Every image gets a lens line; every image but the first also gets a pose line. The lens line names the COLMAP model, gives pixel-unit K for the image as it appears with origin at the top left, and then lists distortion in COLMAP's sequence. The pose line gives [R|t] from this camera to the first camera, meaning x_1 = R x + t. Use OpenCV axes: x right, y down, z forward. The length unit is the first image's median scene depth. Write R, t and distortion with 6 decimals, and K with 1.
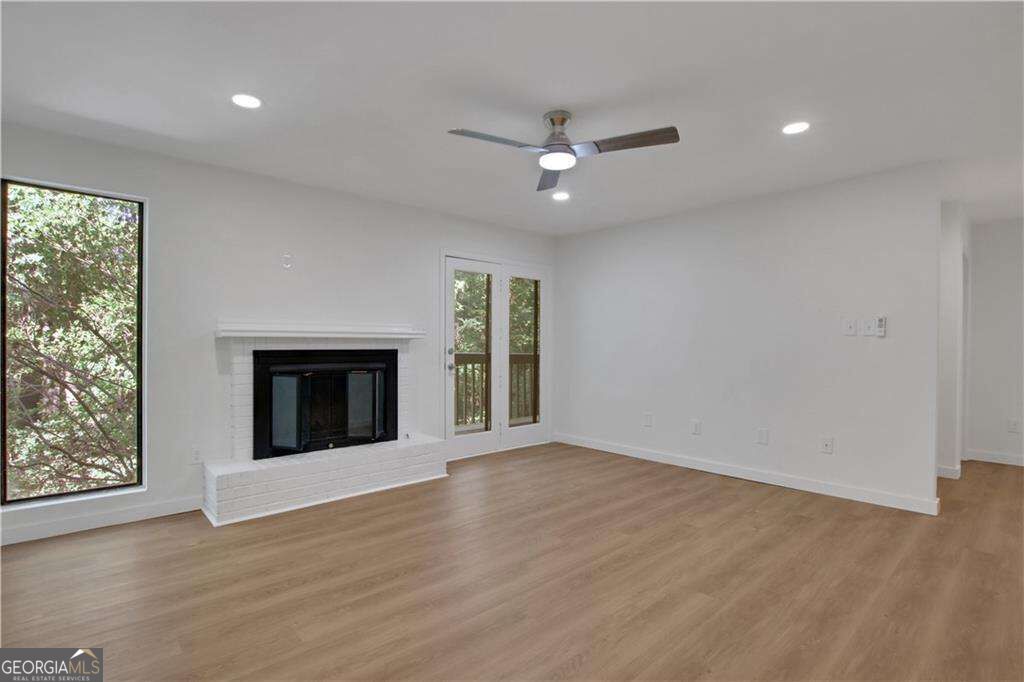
lens RADIAL K [[496.0, 0, 508.0], [0, 496.0, 335.9], [0, 0, 1]] dist [-0.025513, 0.000629]
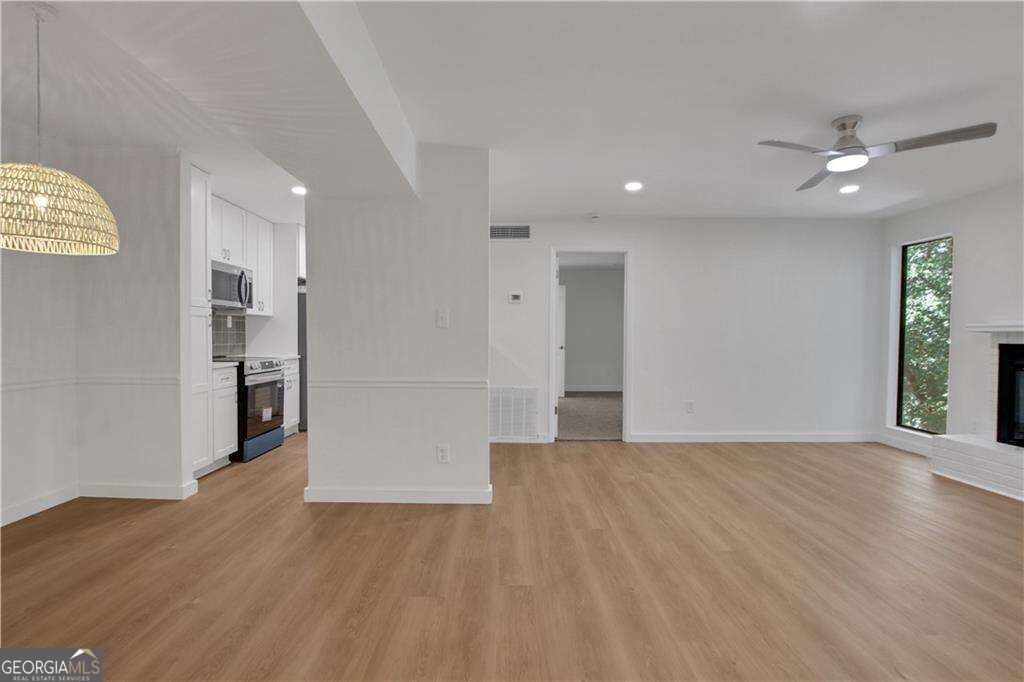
lens RADIAL K [[503.7, 0, 508.3], [0, 503.7, 341.6], [0, 0, 1]] dist [-0.022767, 0.001120]
pose [[-0.666625, 0.003069, -0.745387, 1.103129], [0.002369, 0.999995, 0.001999, 0.019516], [0.745390, -0.000434, -0.666629, 0.947635]]
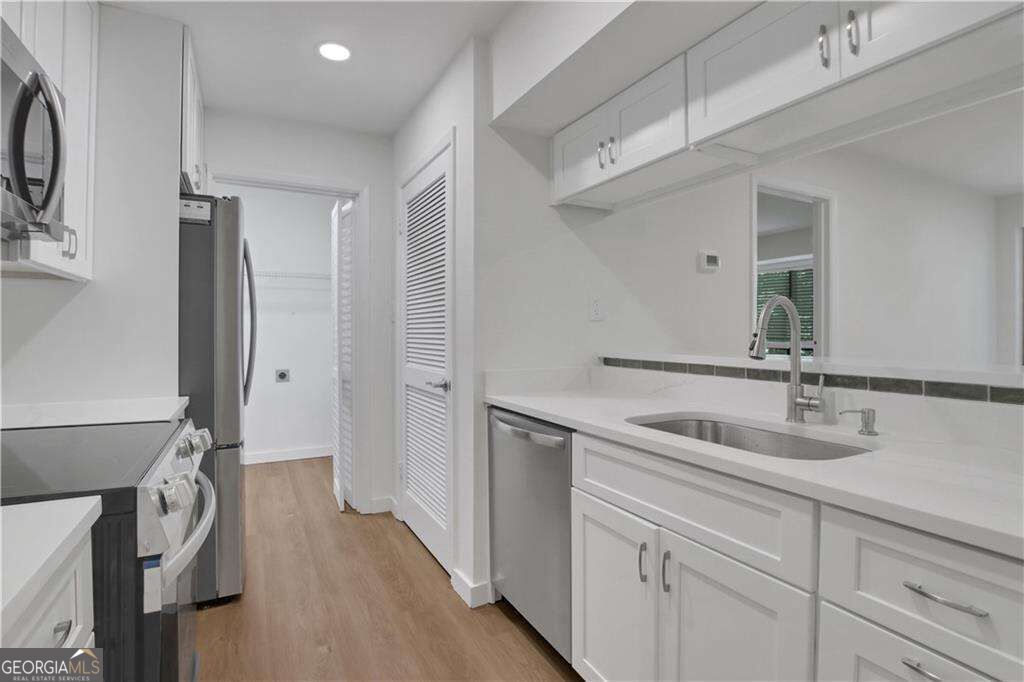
lens RADIAL K [[501.0, 0, 486.3], [0, 501.0, 328.1], [0, 0, 1]] dist [-0.022334, 0.000408]
pose [[-0.280178, -0.012299, -0.959869, 0.774600], [0.013748, 0.999764, -0.016823, 0.000973], [0.959850, -0.017910, -0.279942, -0.201243]]
